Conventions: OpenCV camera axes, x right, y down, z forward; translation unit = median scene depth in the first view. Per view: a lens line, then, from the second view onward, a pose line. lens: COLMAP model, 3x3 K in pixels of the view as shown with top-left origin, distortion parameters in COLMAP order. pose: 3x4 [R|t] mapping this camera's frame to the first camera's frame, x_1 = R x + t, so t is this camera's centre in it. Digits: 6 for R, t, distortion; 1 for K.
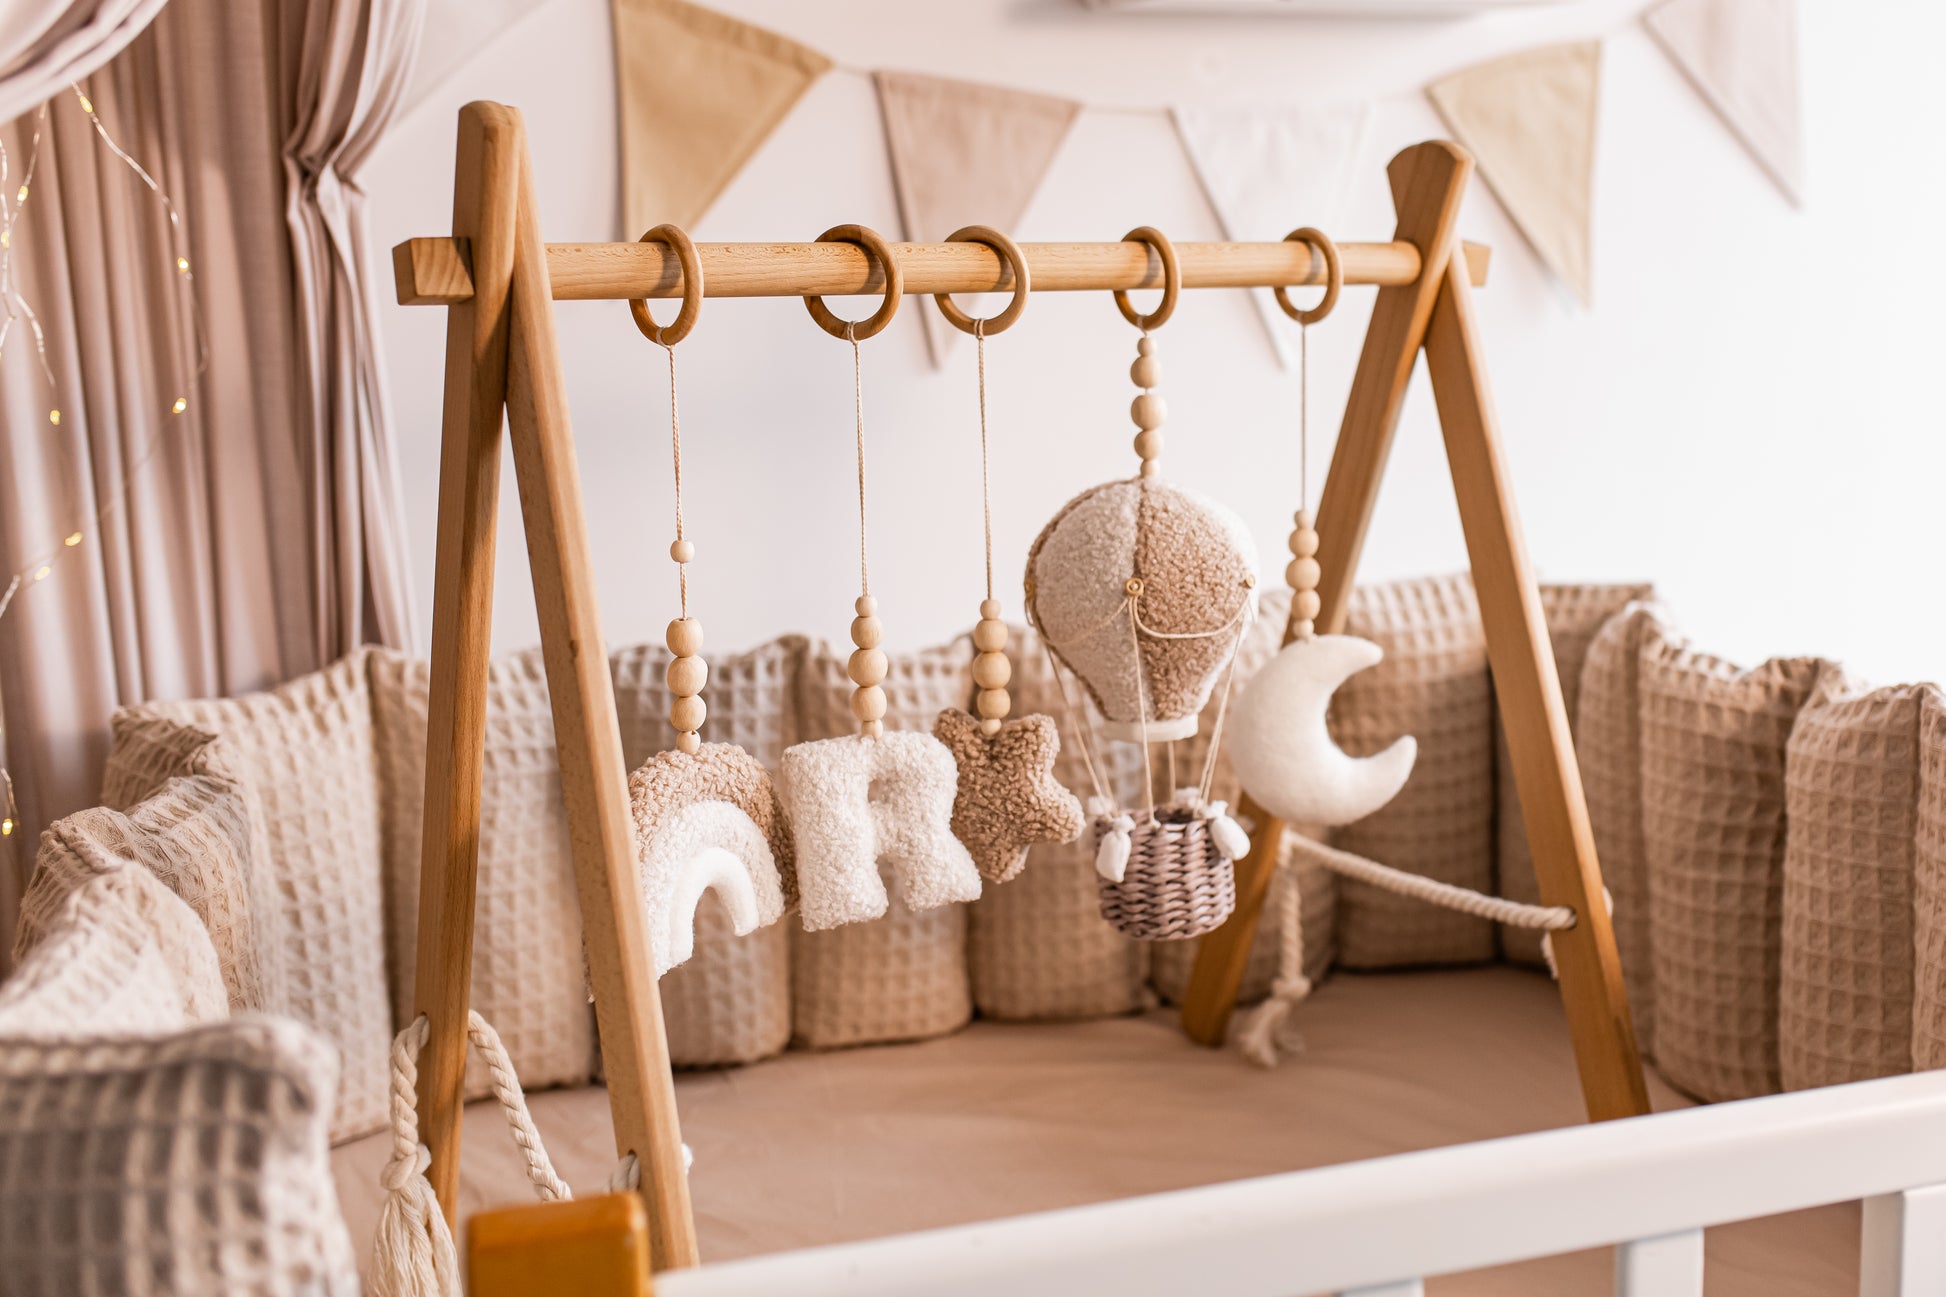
lens RADIAL K [[2111.8, 0, 1129.9], [0, 2111.8, 565.9], [0, 0, 1]] dist [-0.017139, 0.000000]
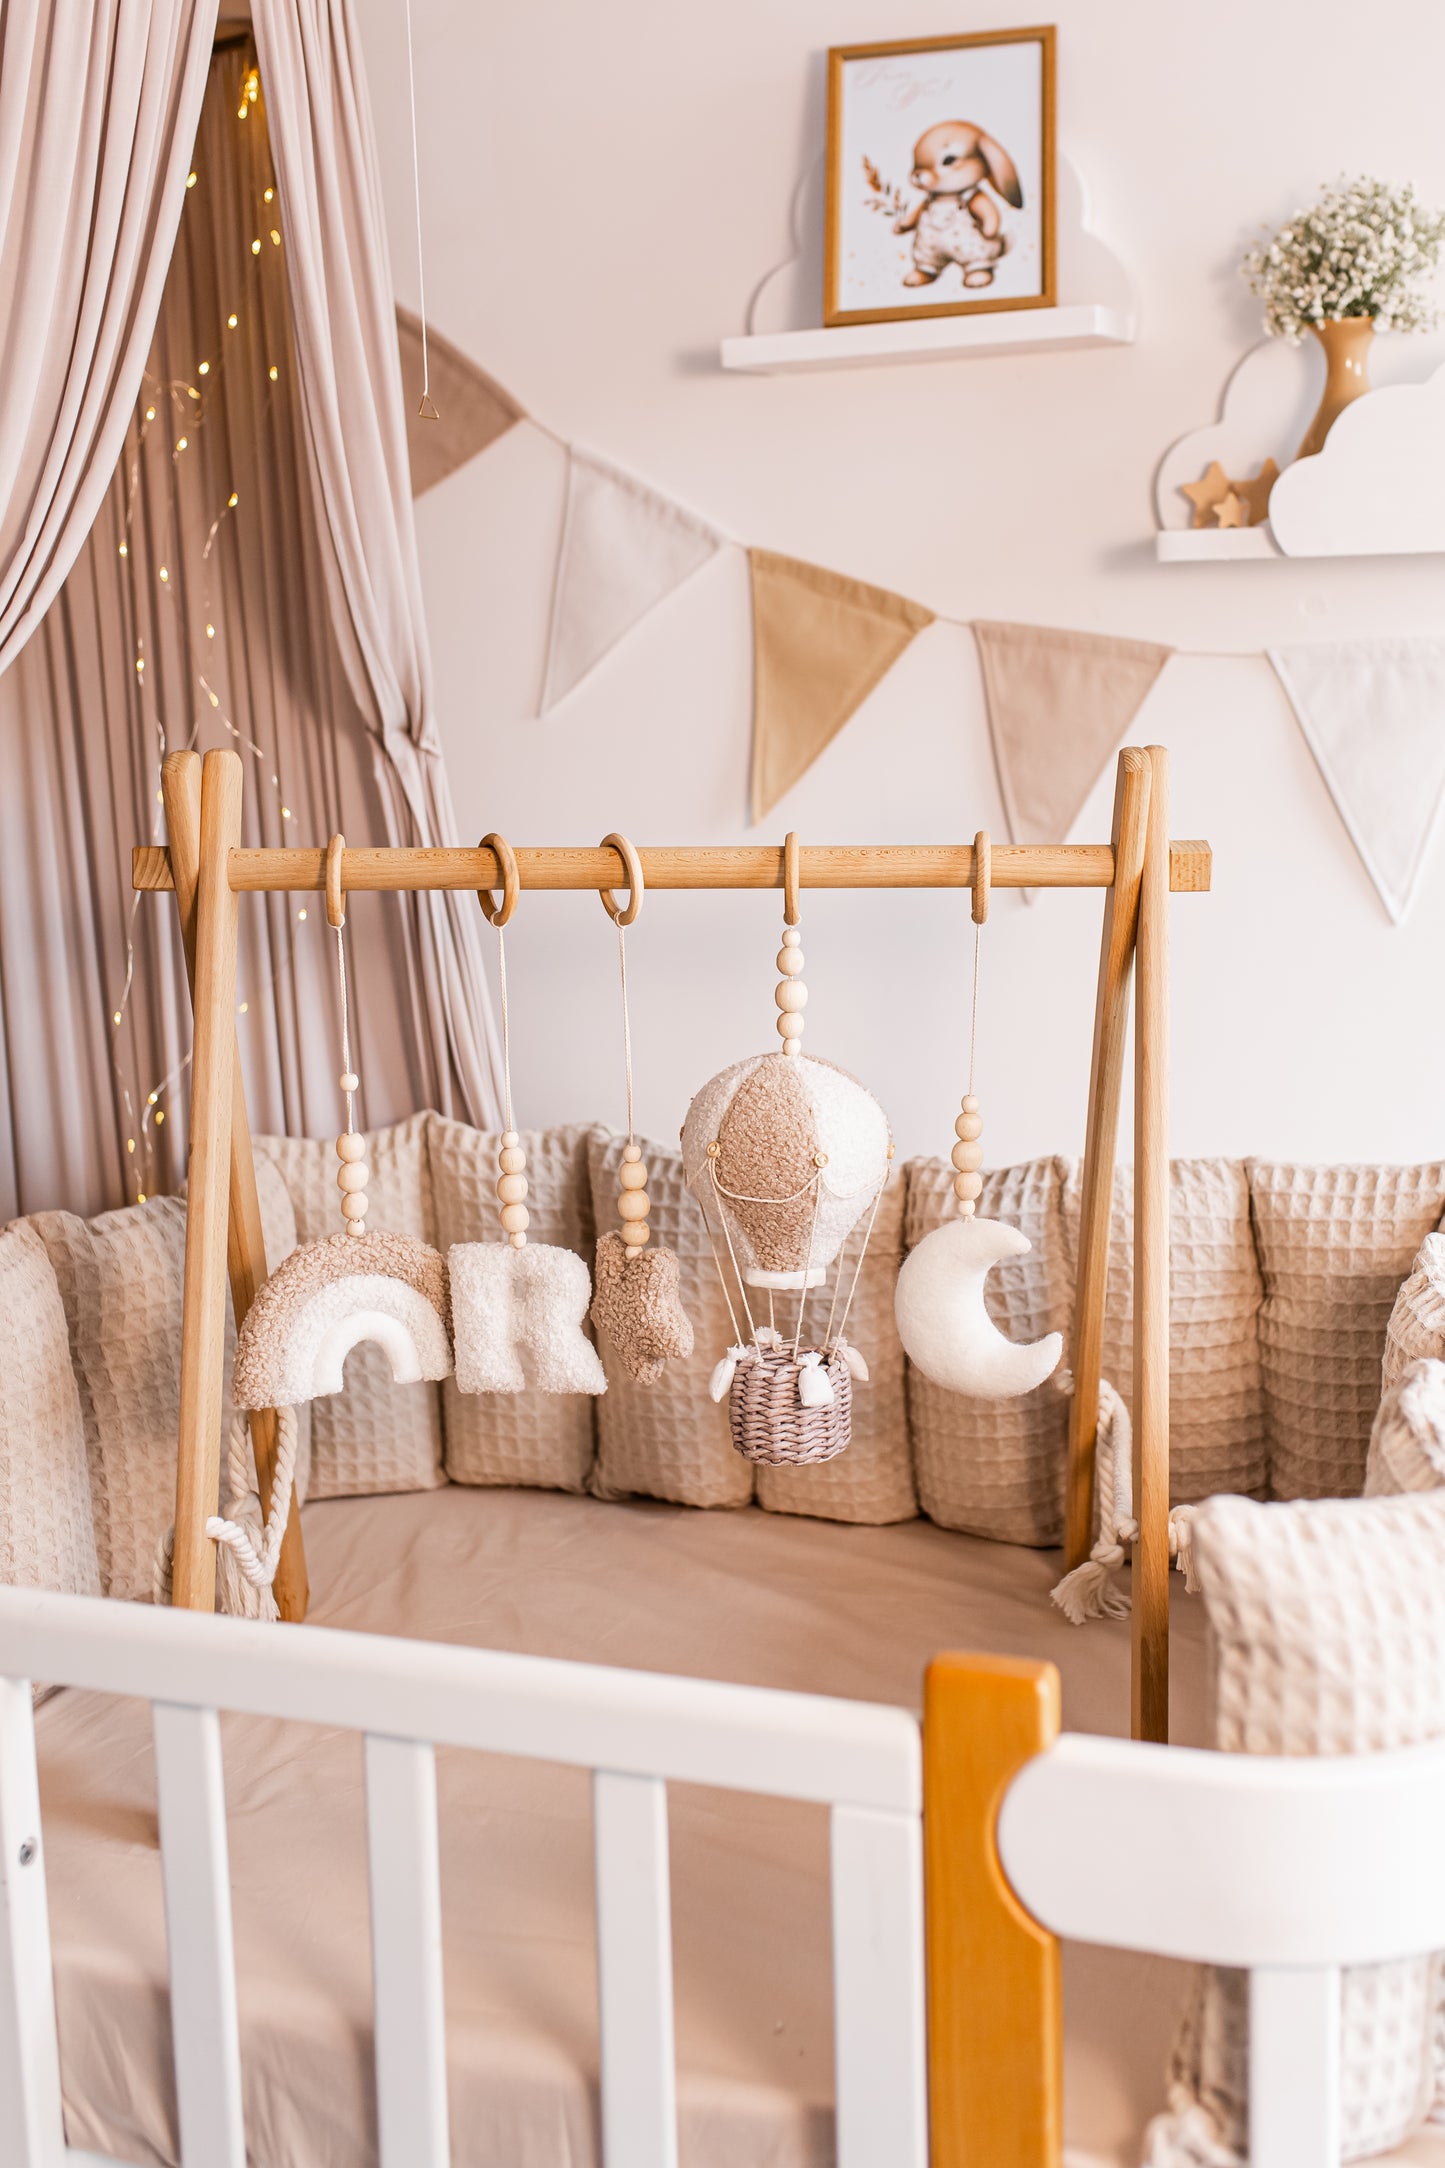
lens RADIAL K [[2352.7, 0, 834.8], [0, 2352.7, 1006.9], [0, 0, 1]] dist [-0.017139, 0.000000]
pose [[0.795950, 0.095282, -0.597817, 0.632403], [-0.085711, 0.995325, 0.044519, -0.101475], [0.599264, 0.015805, 0.800395, 0.013947]]
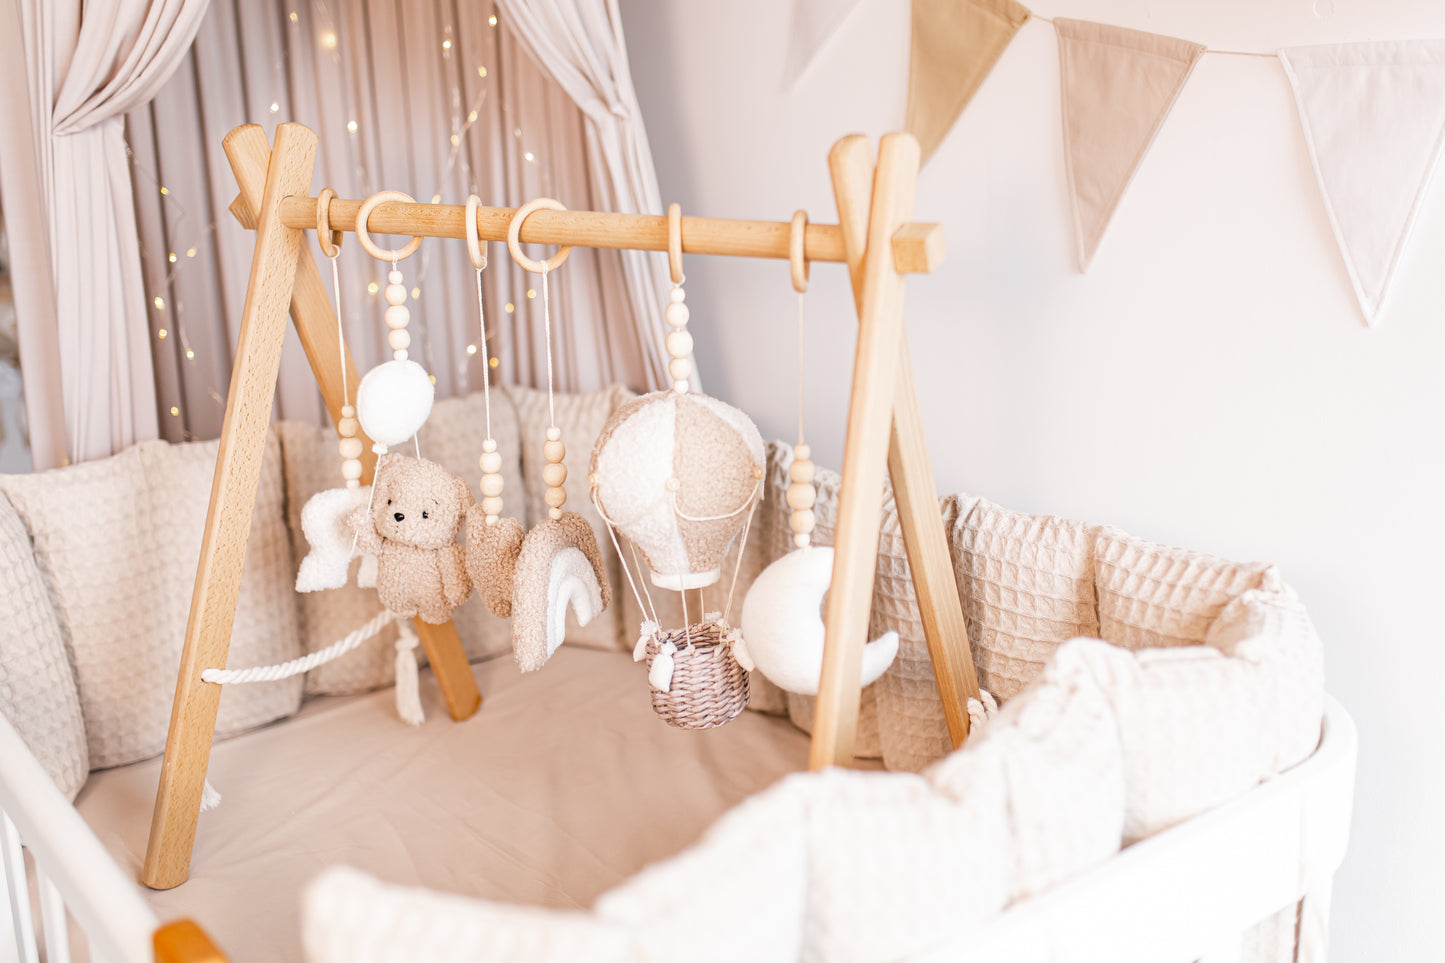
lens RADIAL K [[1568.1, 0, 743.4], [0, 1568.1, 455.0], [0, 0, 1]] dist [-0.017139, 0.000000]
pose [[0.347936, 0.260636, -0.900561, 0.795885], [-0.137653, 0.964371, 0.225921, -0.196778], [0.927358, 0.045359, 0.371417, 0.585183]]
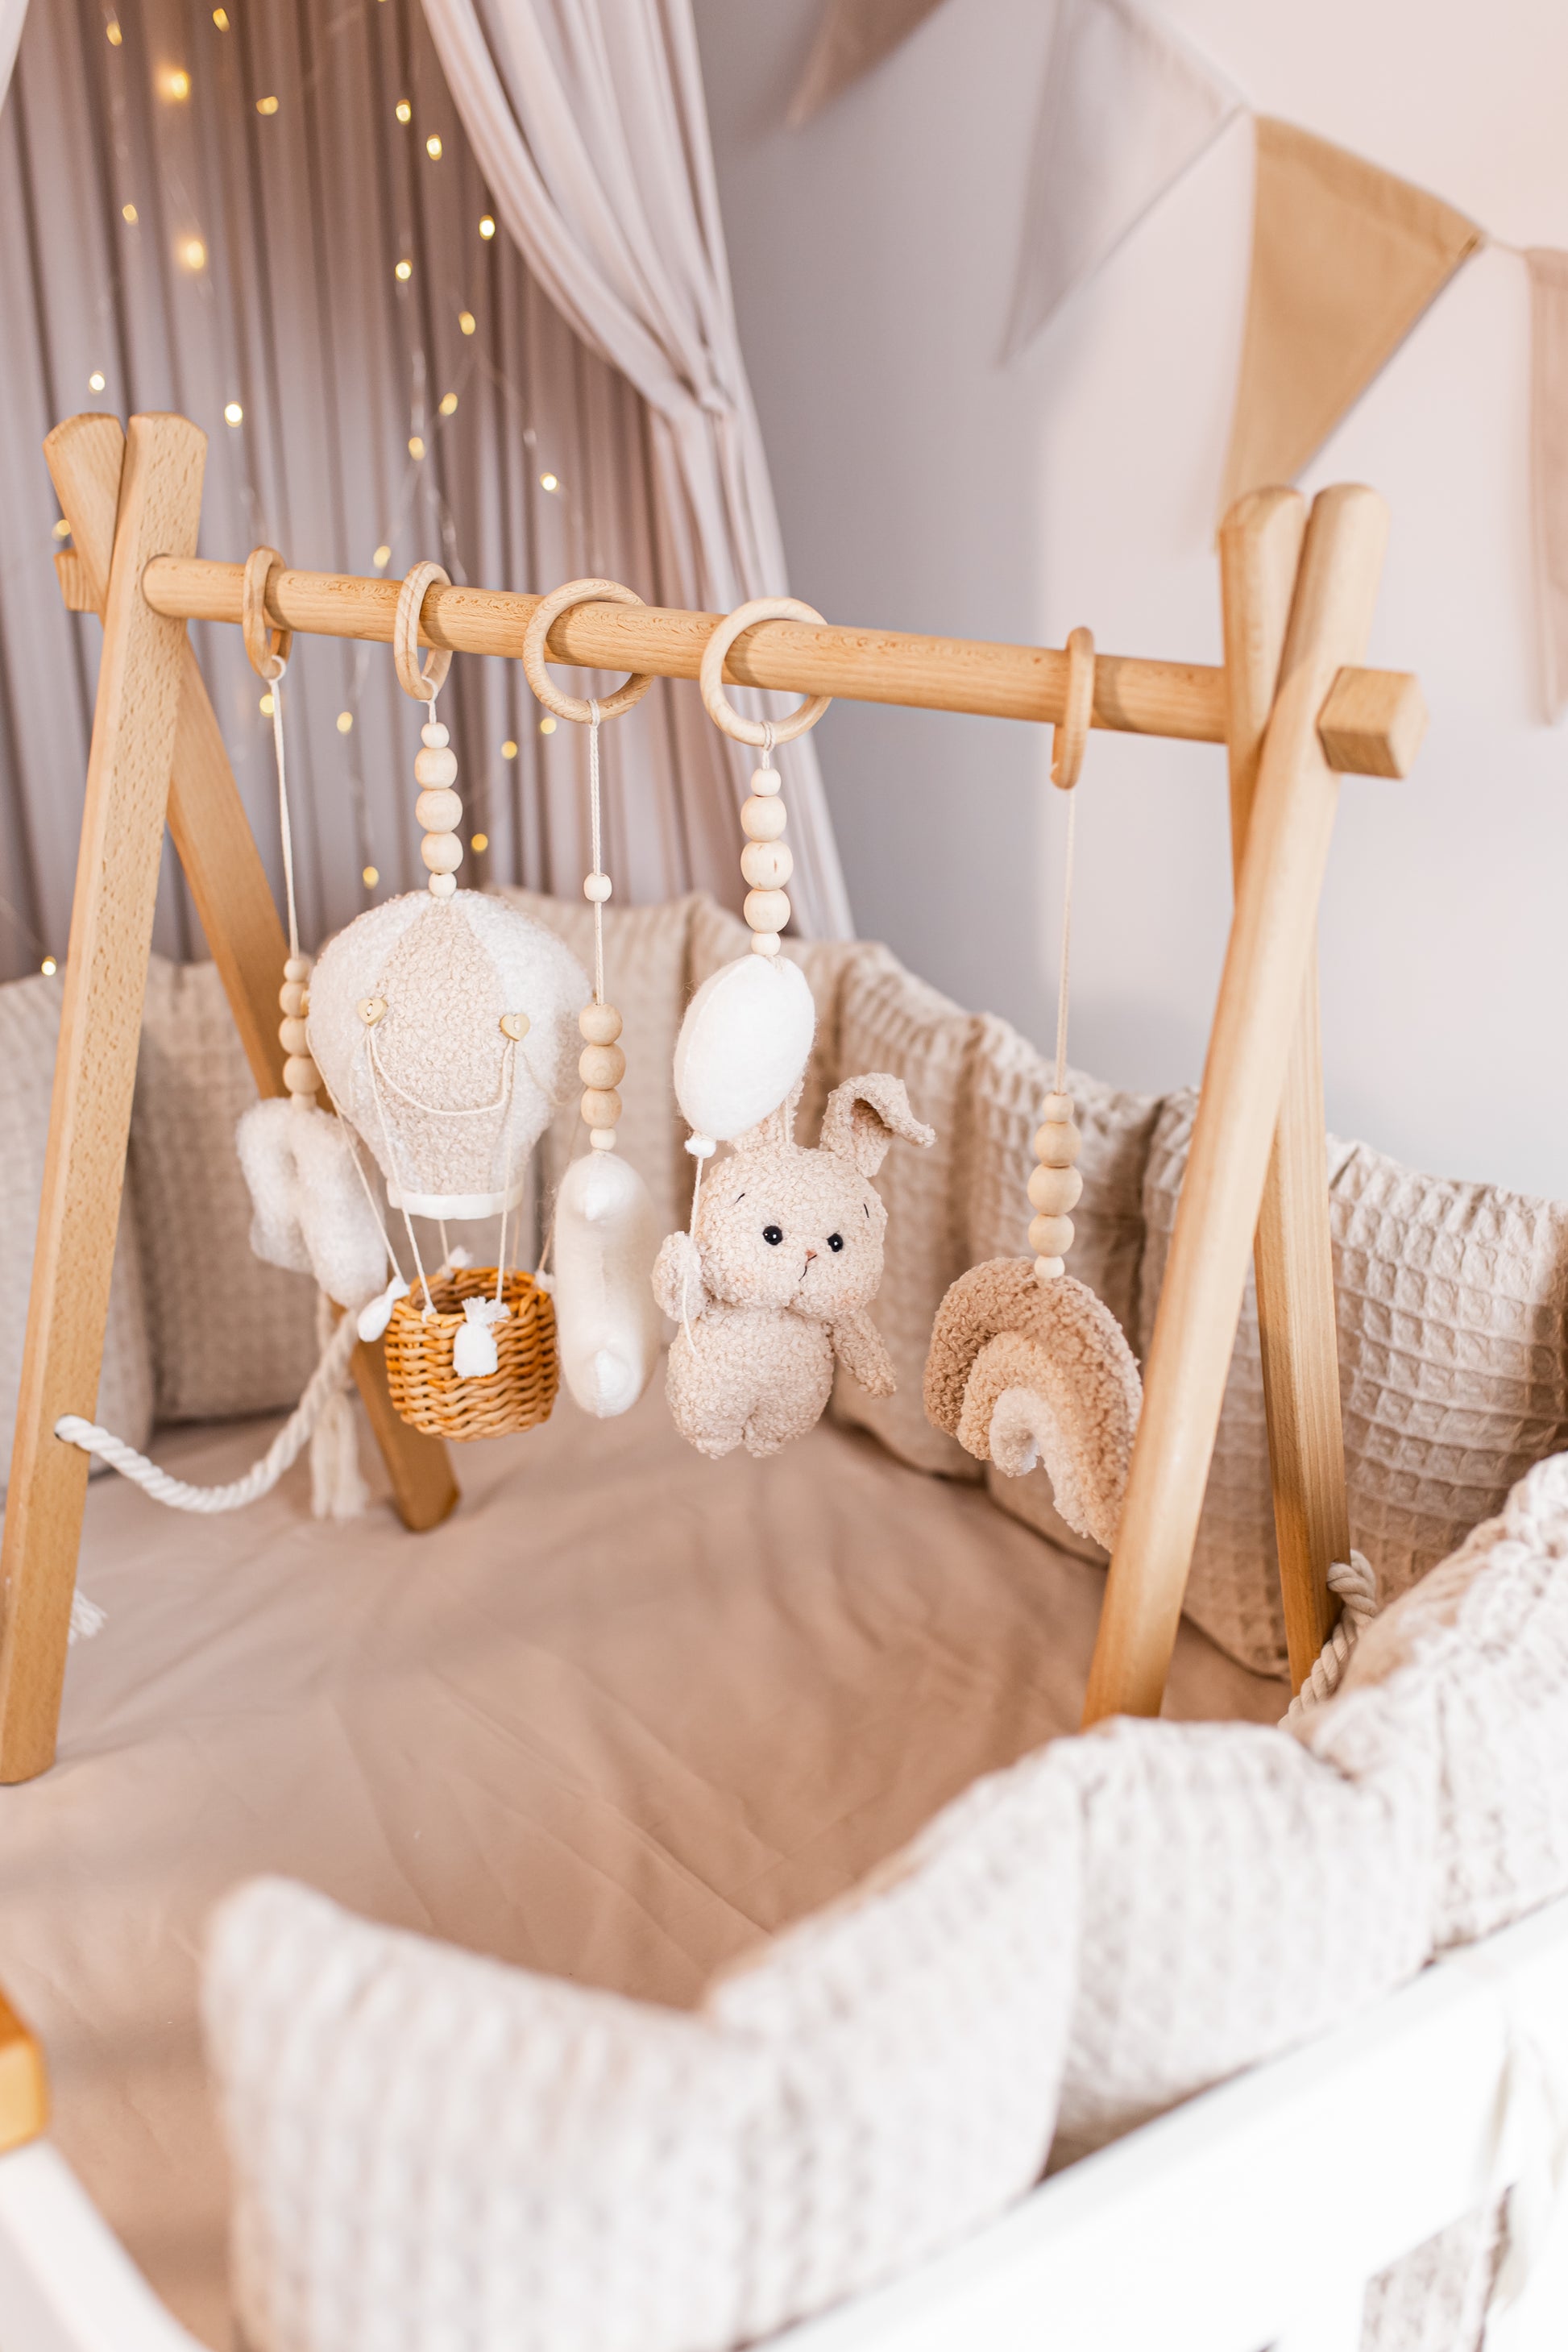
lens RADIAL K [[2552.4, 0, 780.5], [0, 2552.4, 1227.3], [0, 0, 1]] dist [-0.017139, 0.000000]
pose [[0.315119, 0.374690, -0.871956, 0.700618], [-0.152669, 0.926813, 0.343089, -0.216703], [0.936692, 0.025007, 0.349260, 0.588223]]
